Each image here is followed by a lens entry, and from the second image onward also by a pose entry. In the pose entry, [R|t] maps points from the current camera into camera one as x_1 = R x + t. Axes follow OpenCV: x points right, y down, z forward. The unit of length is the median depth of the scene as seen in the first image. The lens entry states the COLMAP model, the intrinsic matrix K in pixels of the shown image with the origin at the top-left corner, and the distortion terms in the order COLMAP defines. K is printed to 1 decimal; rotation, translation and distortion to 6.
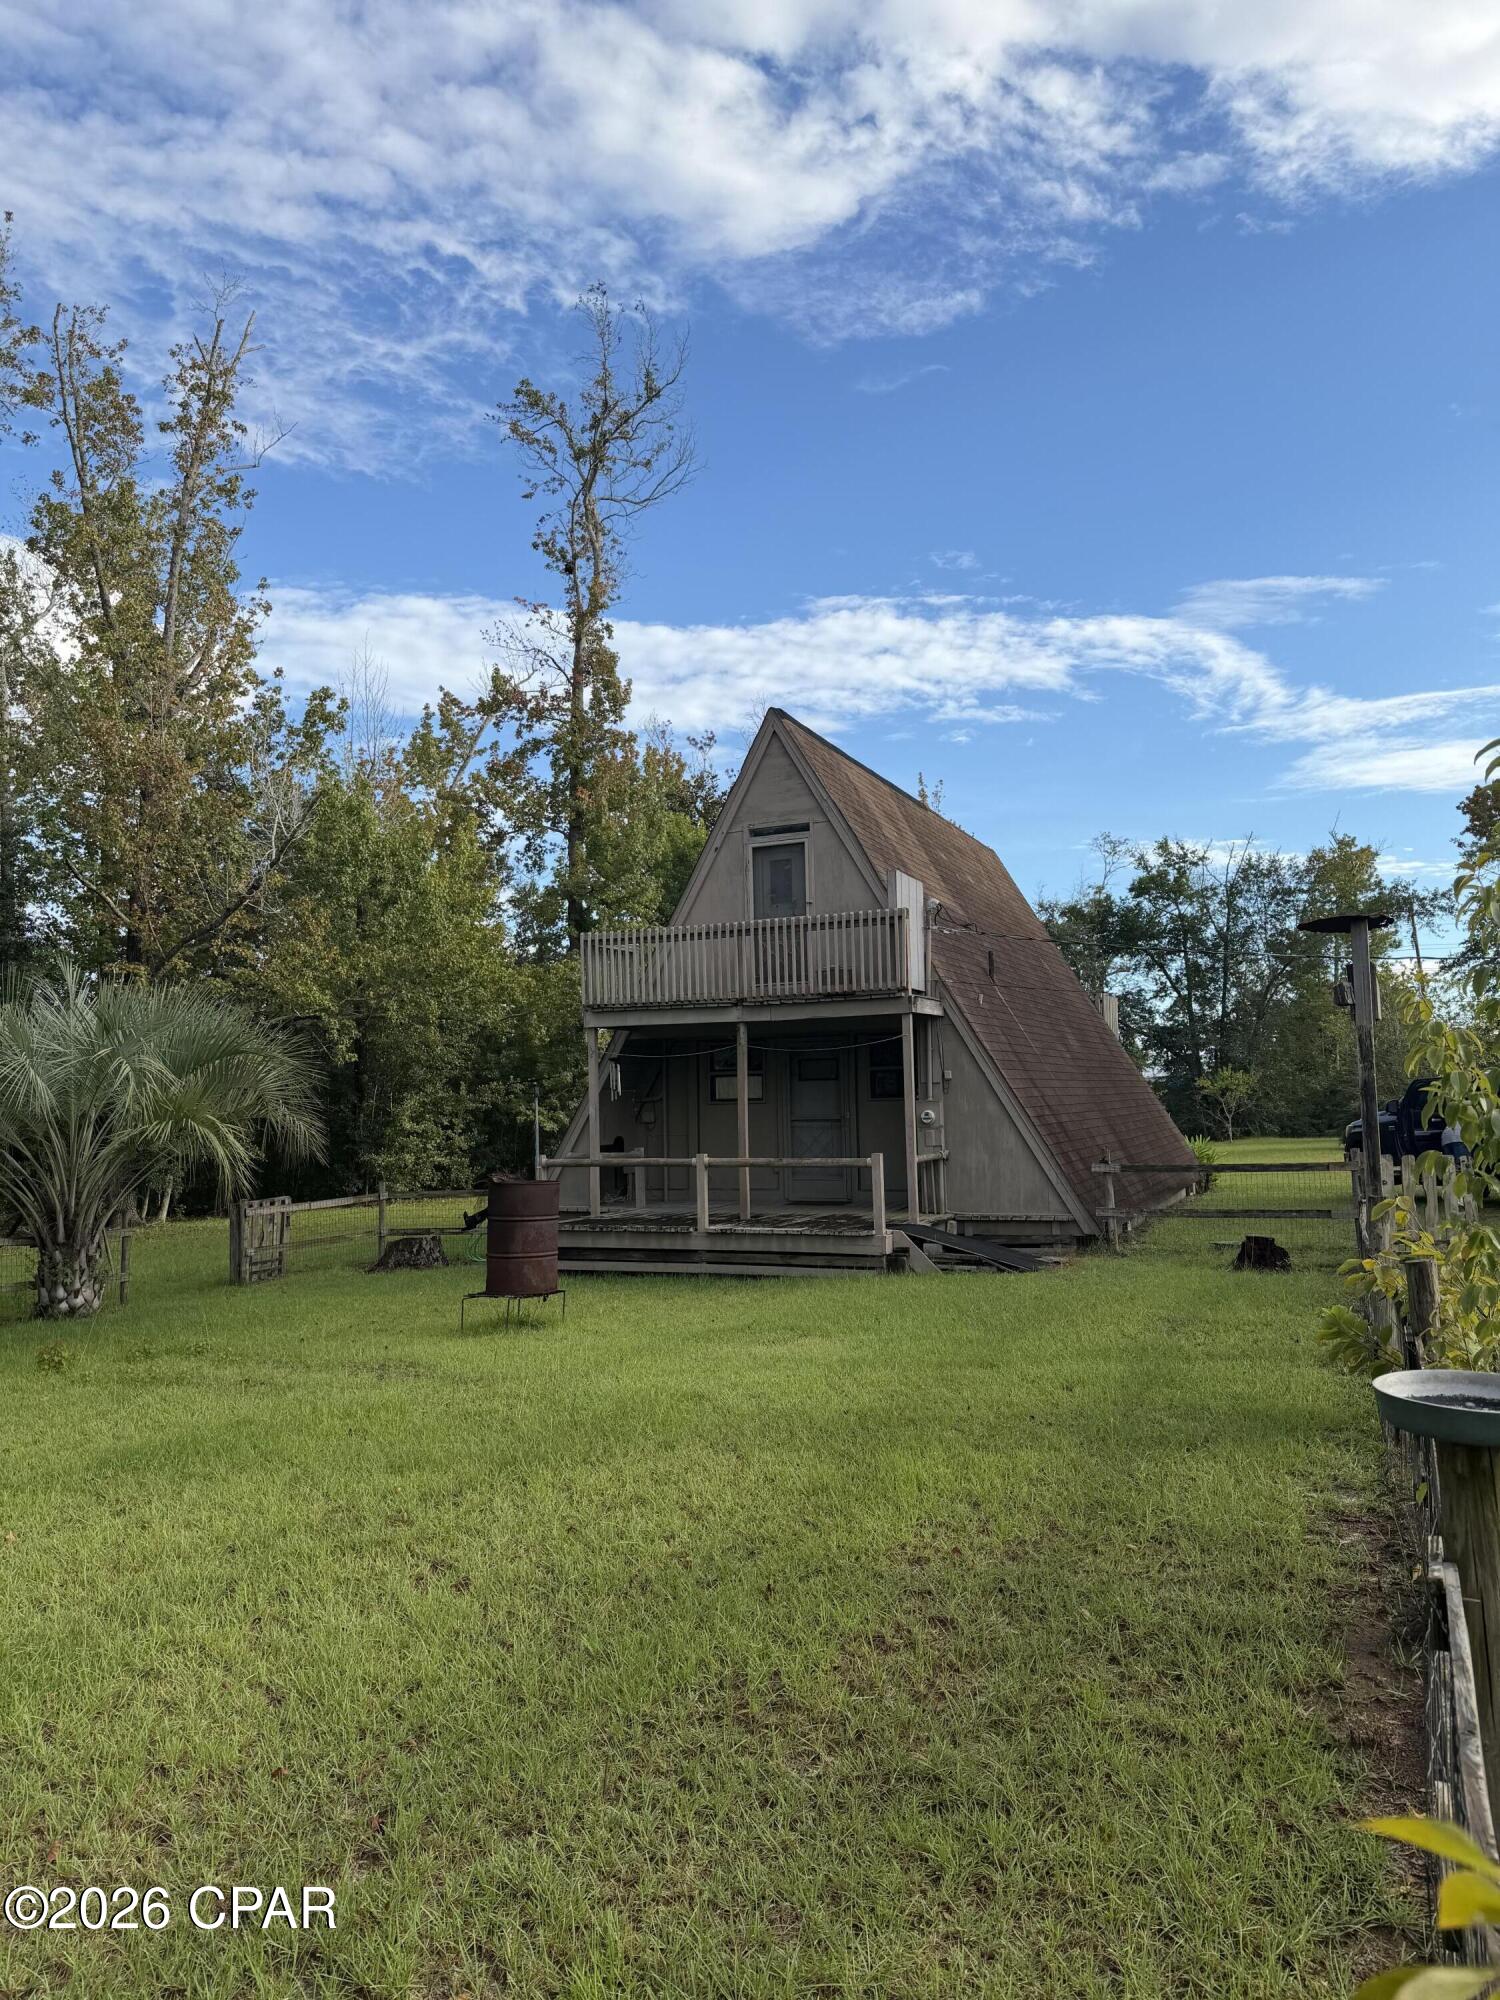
lens RADIAL K [[1413.8, 0, 756.2], [0, 1413.8, 1005.0], [0, 0, 1]] dist [0.055711, -0.057714]
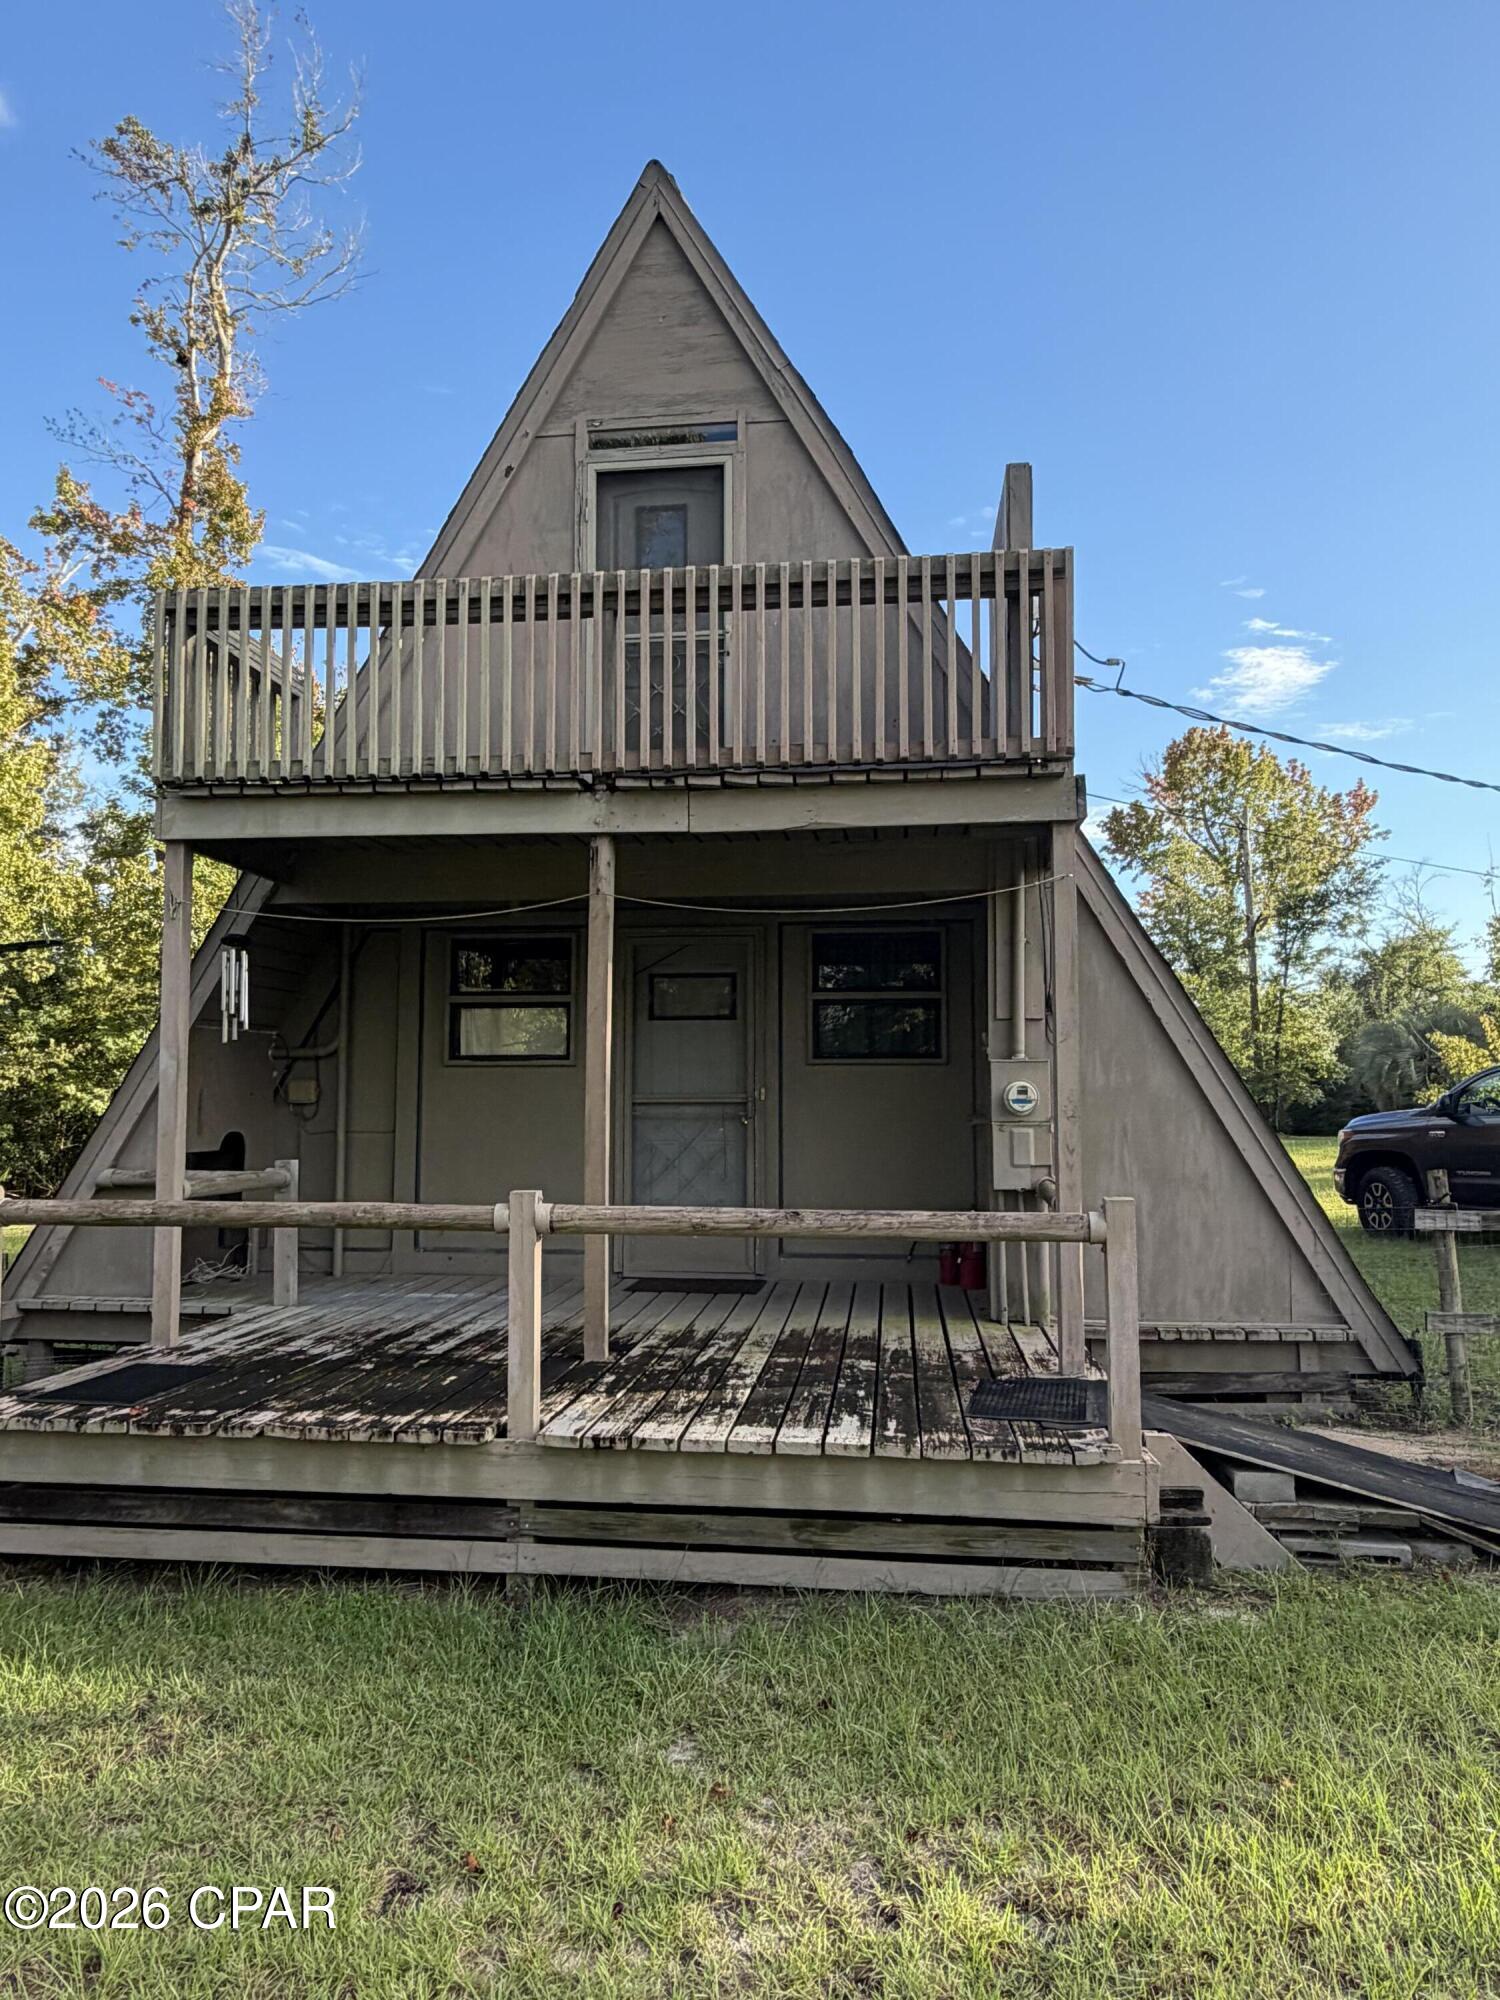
lens RADIAL K [[1320.9, 0, 738.1], [0, 1320.9, 990.7], [0, 0, 1]] dist [-0.000136, 0.001762]
pose [[0.960320, 0.043785, 0.275443, -0.062687], [-0.038840, 0.998972, -0.023387, 0.053233], [-0.276184, 0.011761, 0.961033, 0.570455]]
